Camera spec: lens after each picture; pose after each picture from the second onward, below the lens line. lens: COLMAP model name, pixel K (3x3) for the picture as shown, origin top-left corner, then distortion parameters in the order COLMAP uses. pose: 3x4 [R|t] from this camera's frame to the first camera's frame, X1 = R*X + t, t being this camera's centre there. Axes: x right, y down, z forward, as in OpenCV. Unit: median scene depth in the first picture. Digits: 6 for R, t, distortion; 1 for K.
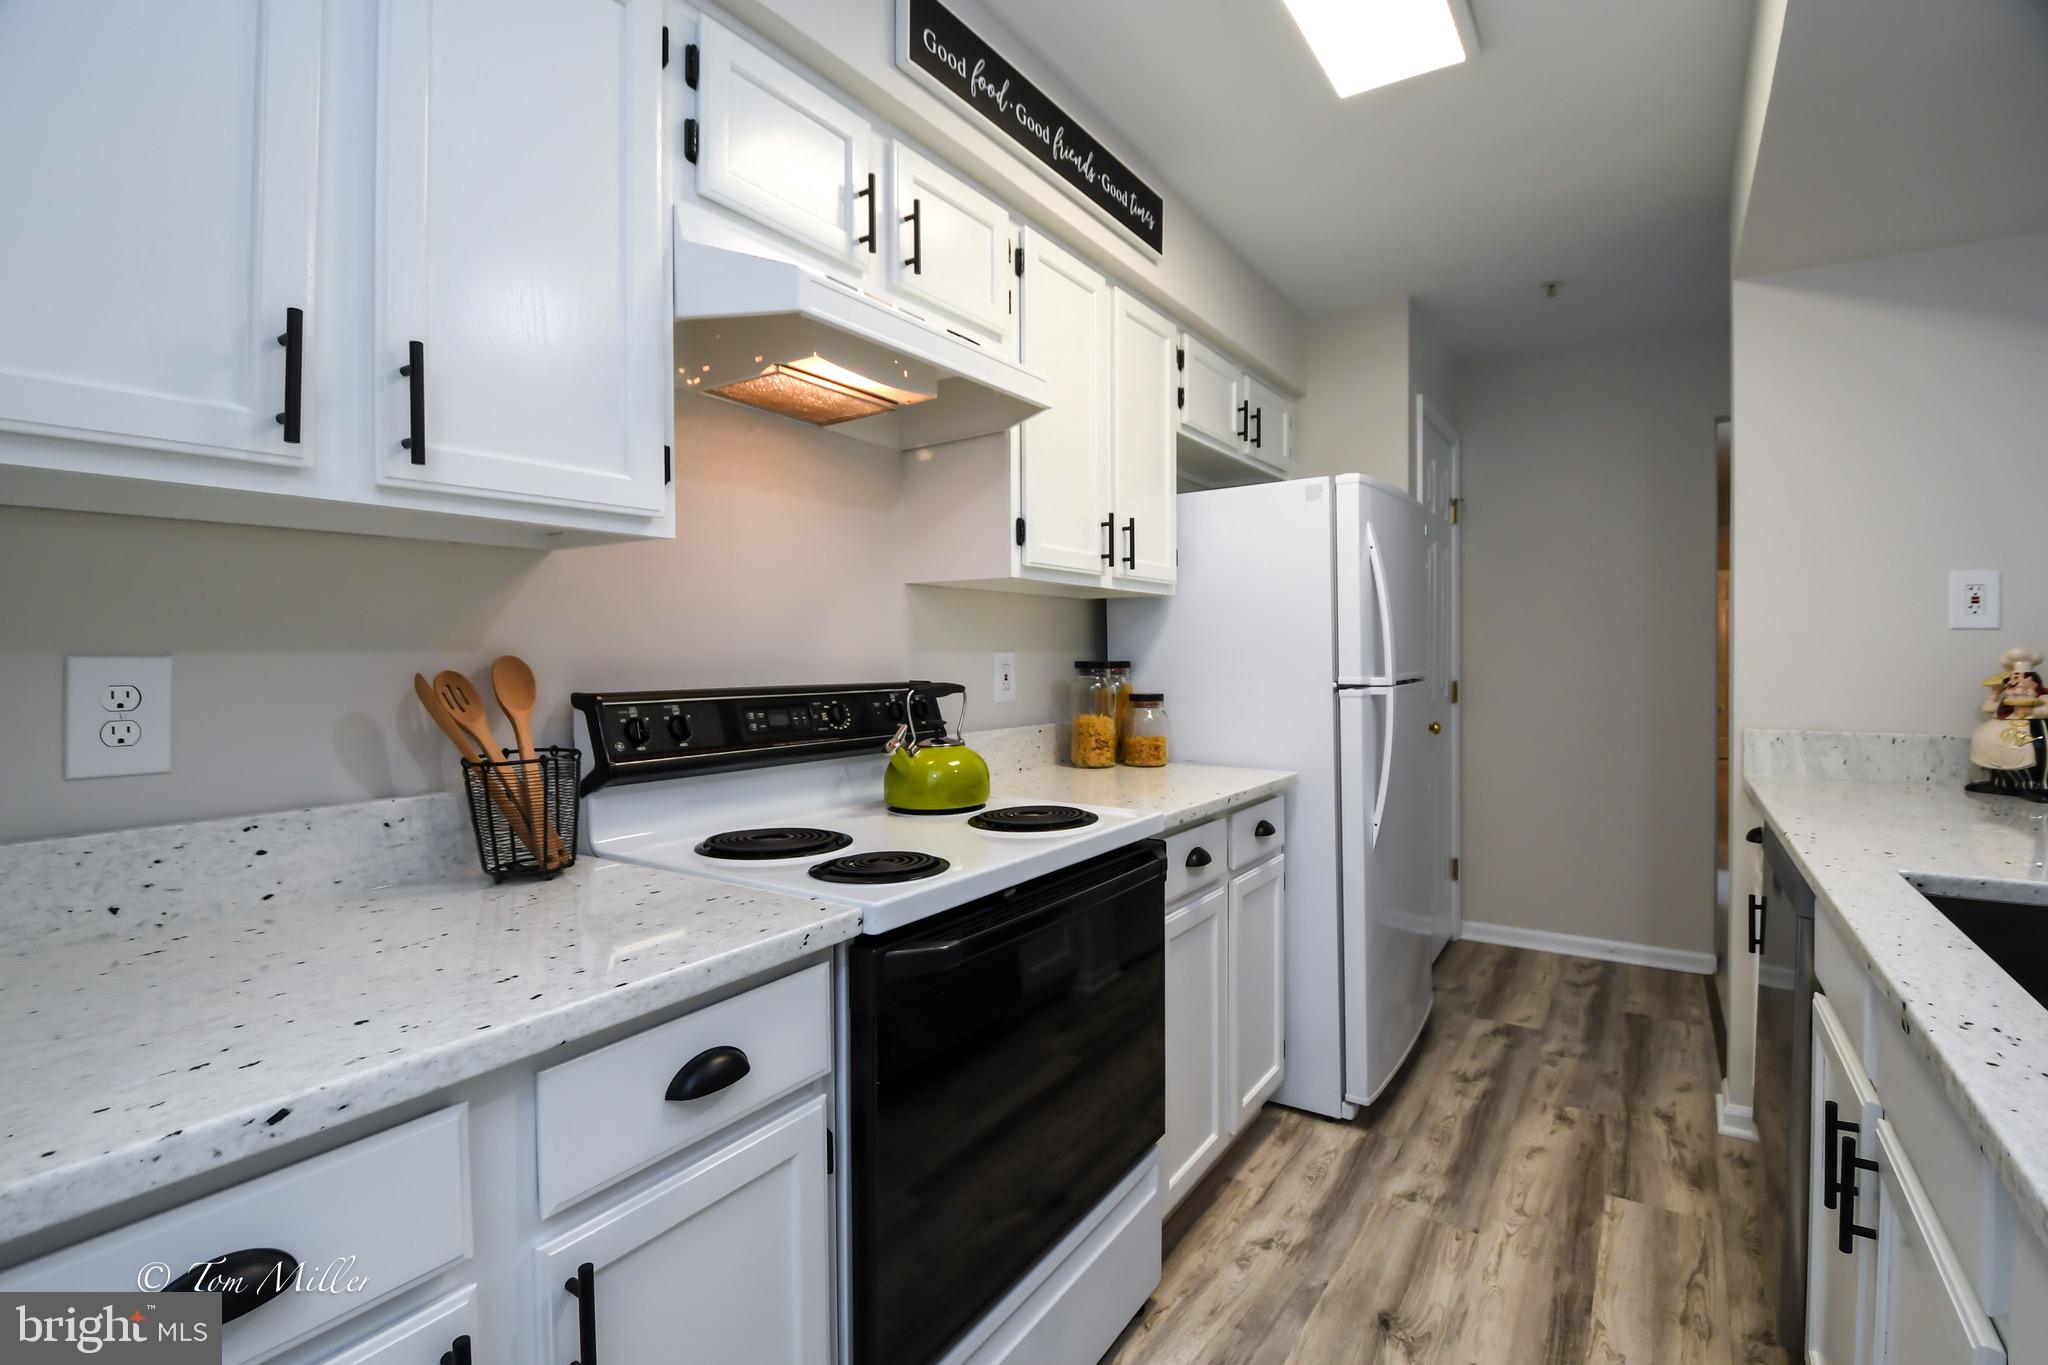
lens RADIAL K [[908.3, 0, 1077.1], [0, 908.3, 657.1], [0, 0, 1]] dist [0.016671, -0.023639]
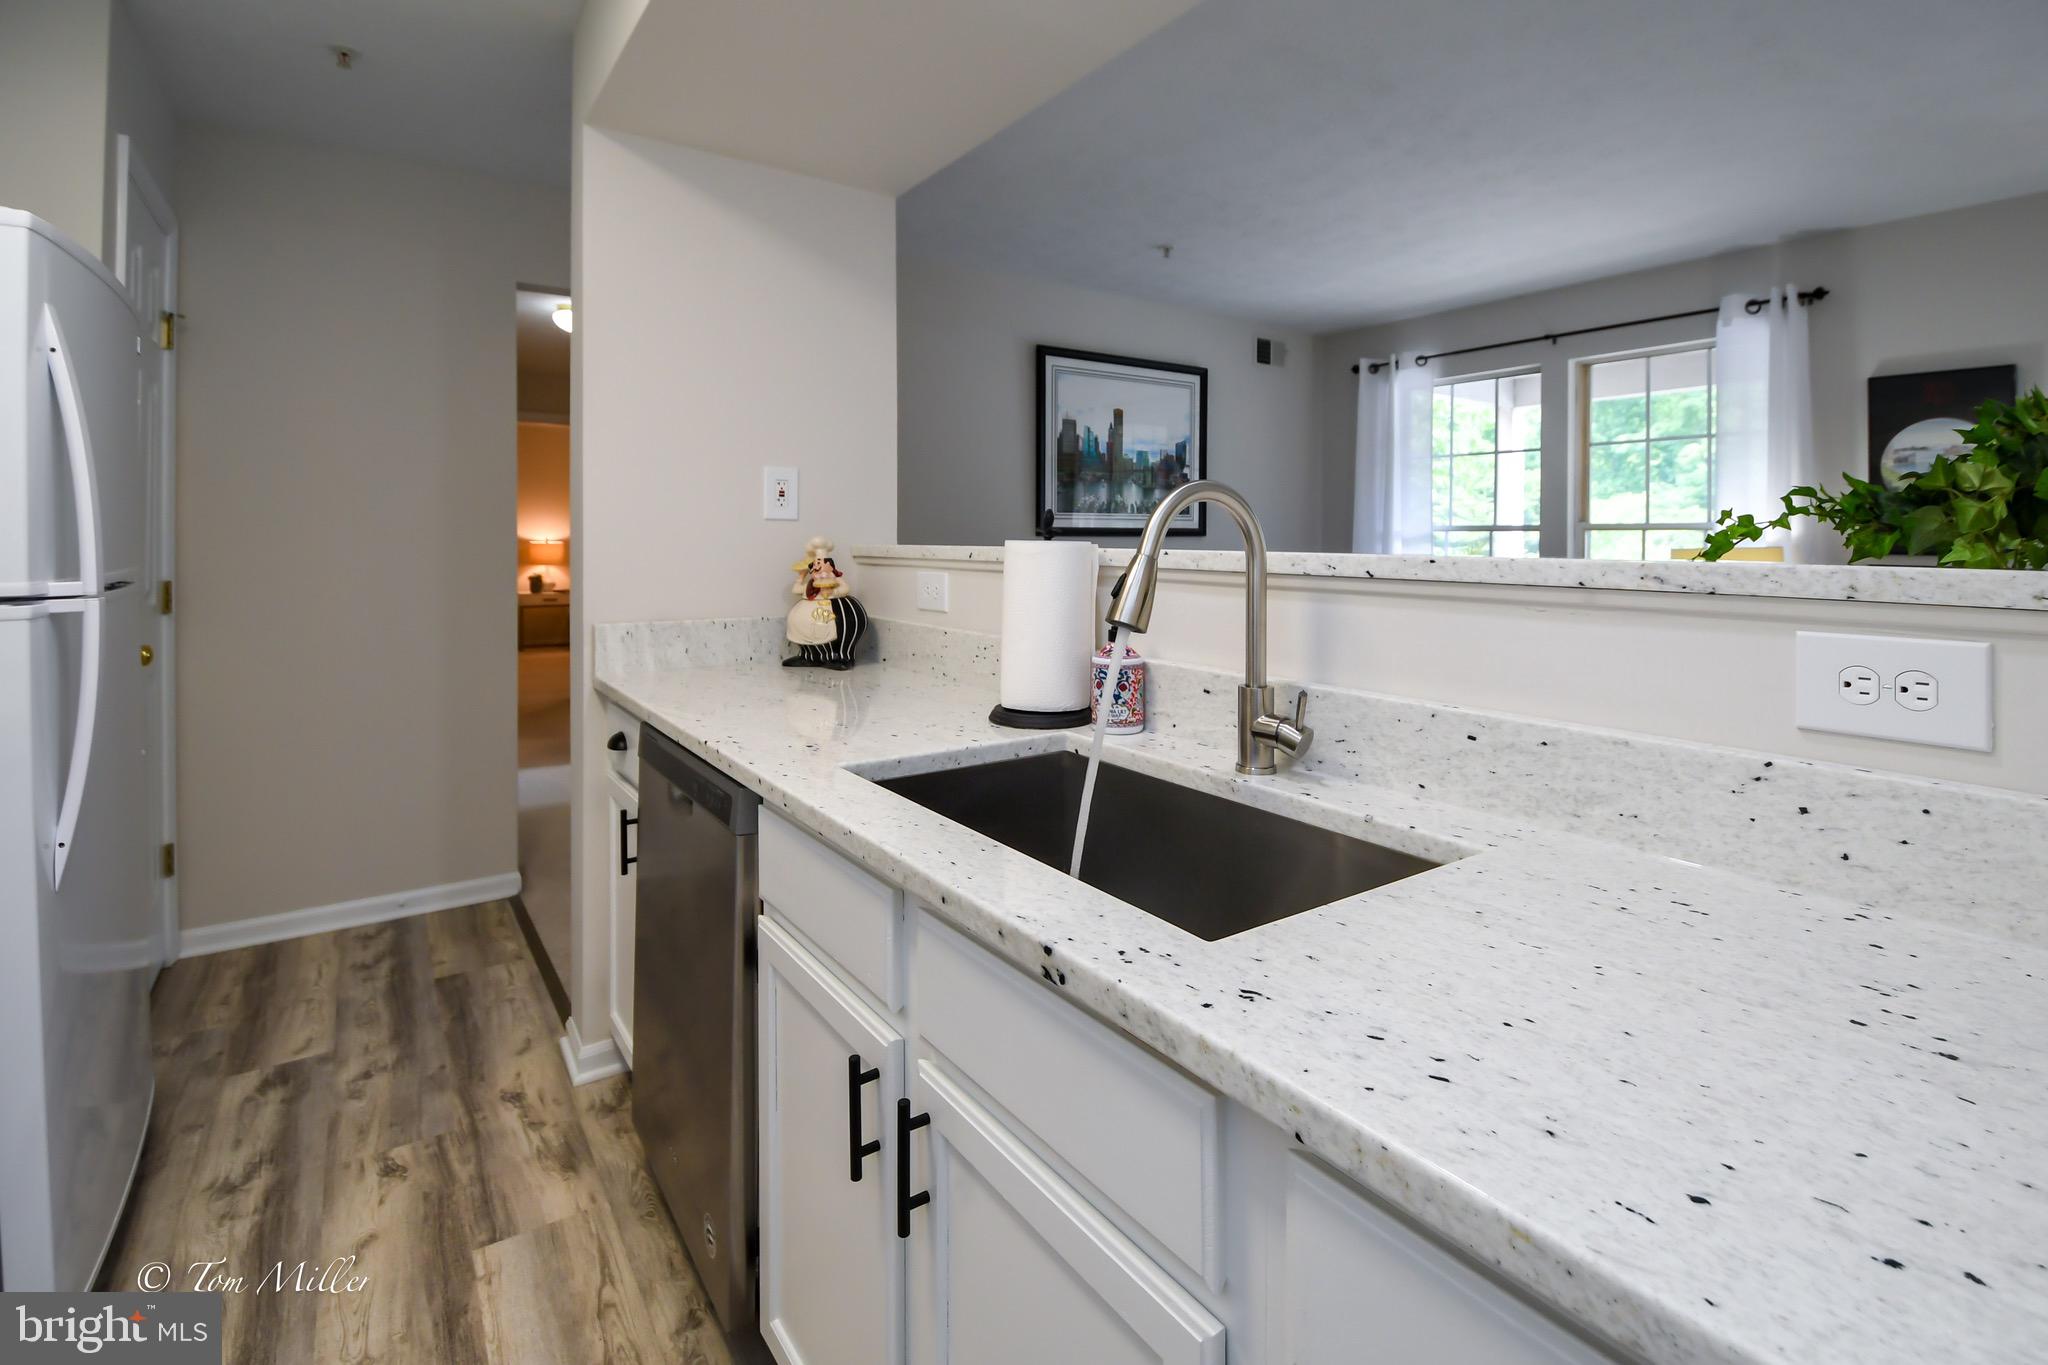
lens RADIAL K [[950.7, 0, 1038.0], [0, 950.7, 551.3], [0, 0, 1]] dist [0.000064, -0.012491]
pose [[0.381368, -0.004232, 0.924413, 0.036815], [-0.000479, 0.999988, 0.004775, 0.002317], [-0.924423, -0.002264, 0.381362, 0.259484]]
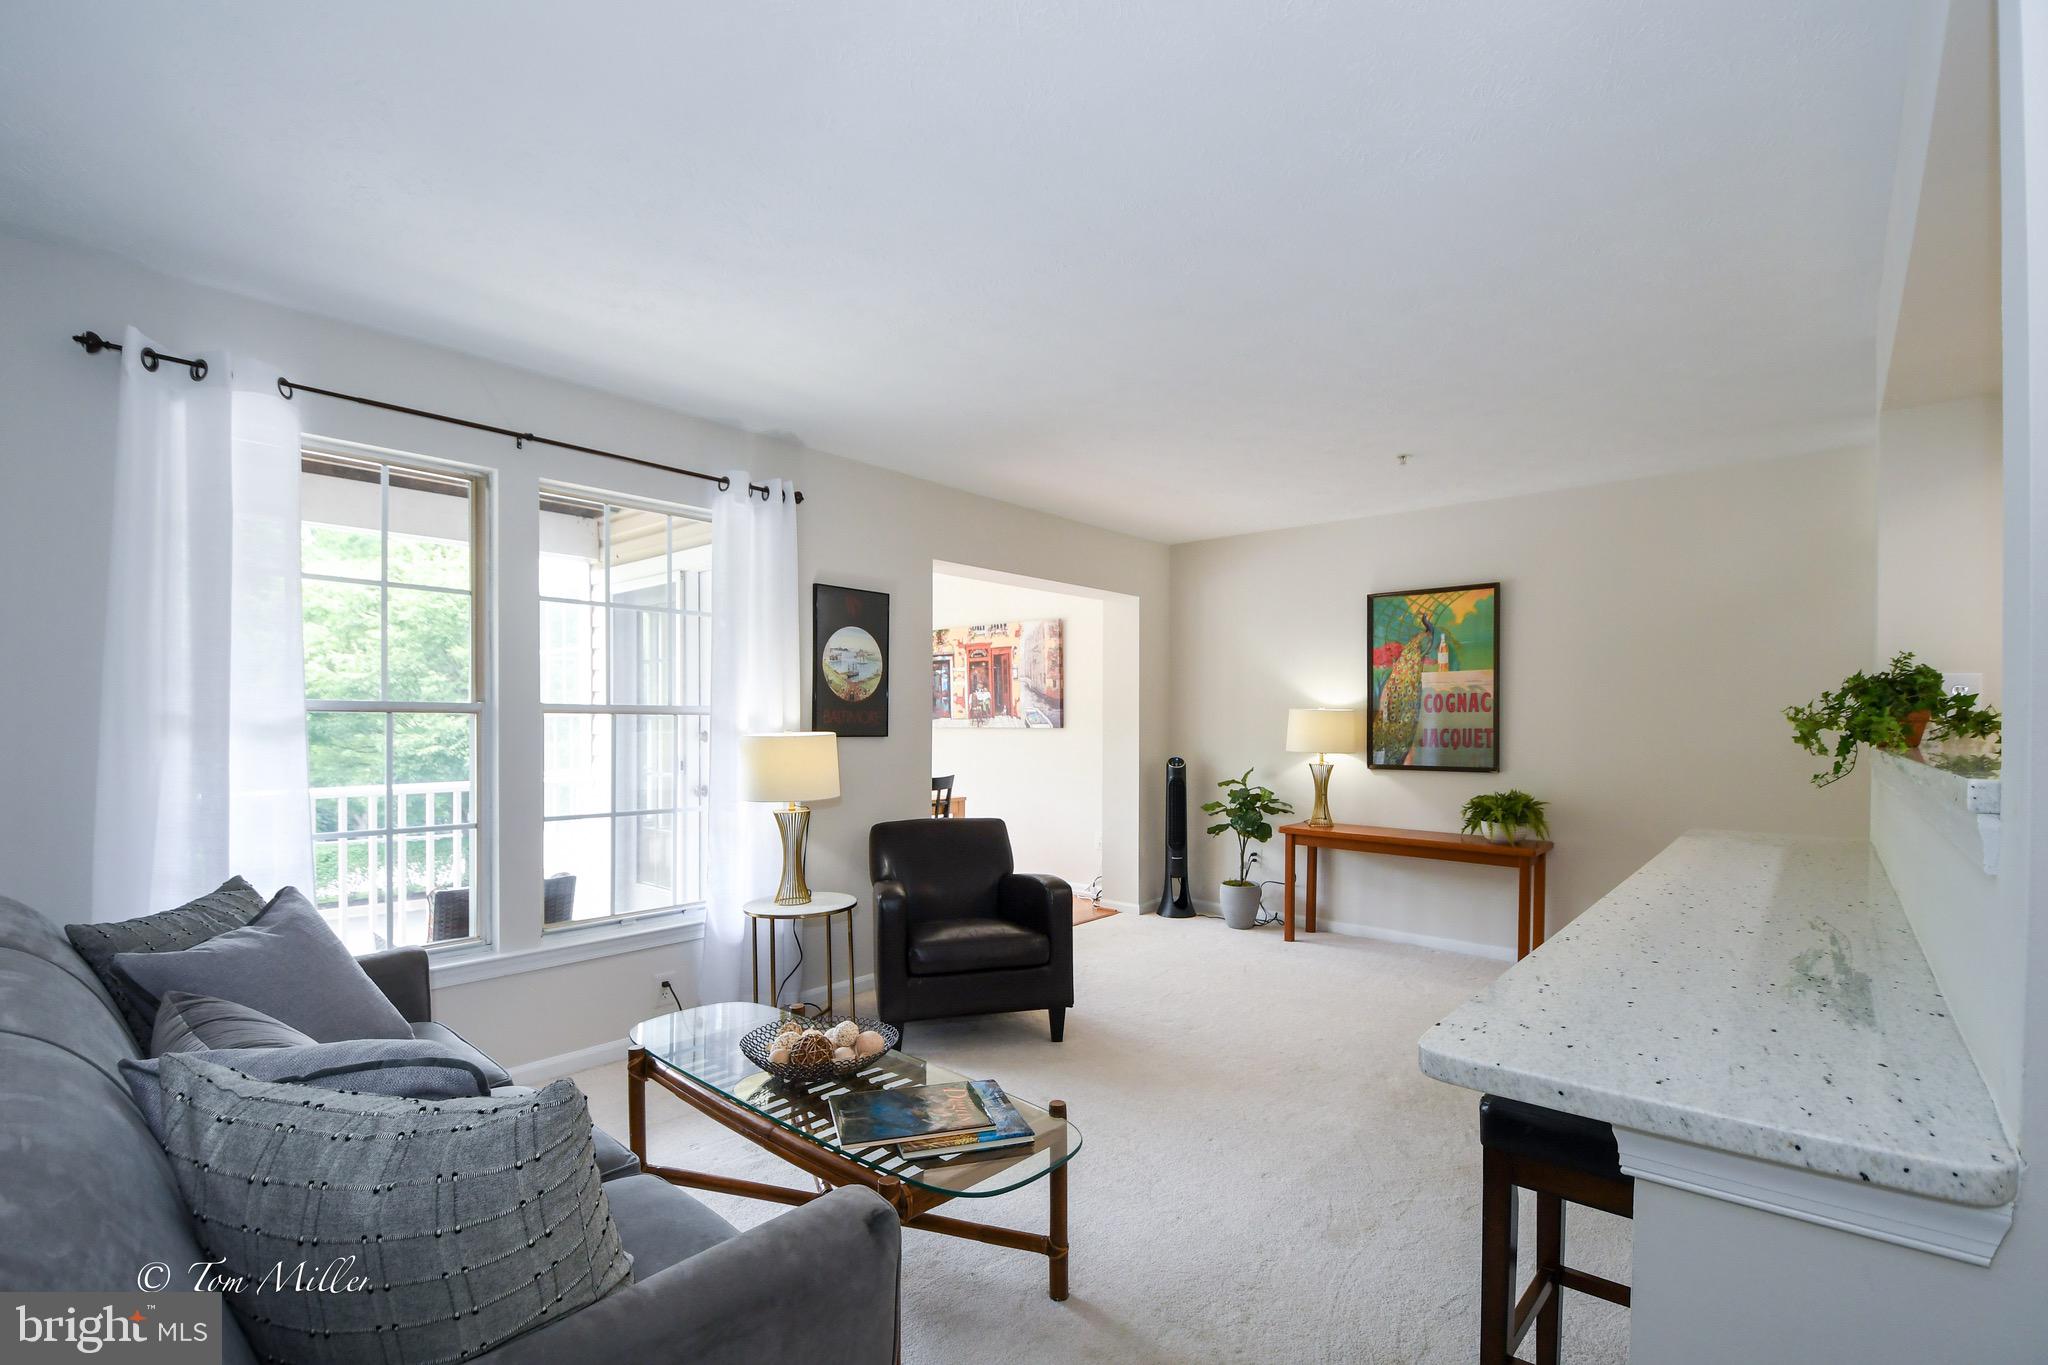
lens RADIAL K [[919.2, 0, 1028.3], [0, 919.2, 724.7], [0, 0, 1]] dist [0.030791, -0.010866]
pose [[-0.988842, 0.001209, 0.148963, 1.498233], [0.002398, 0.999967, 0.007802, -0.027671], [-0.148949, 0.008073, -0.988812, 1.372361]]
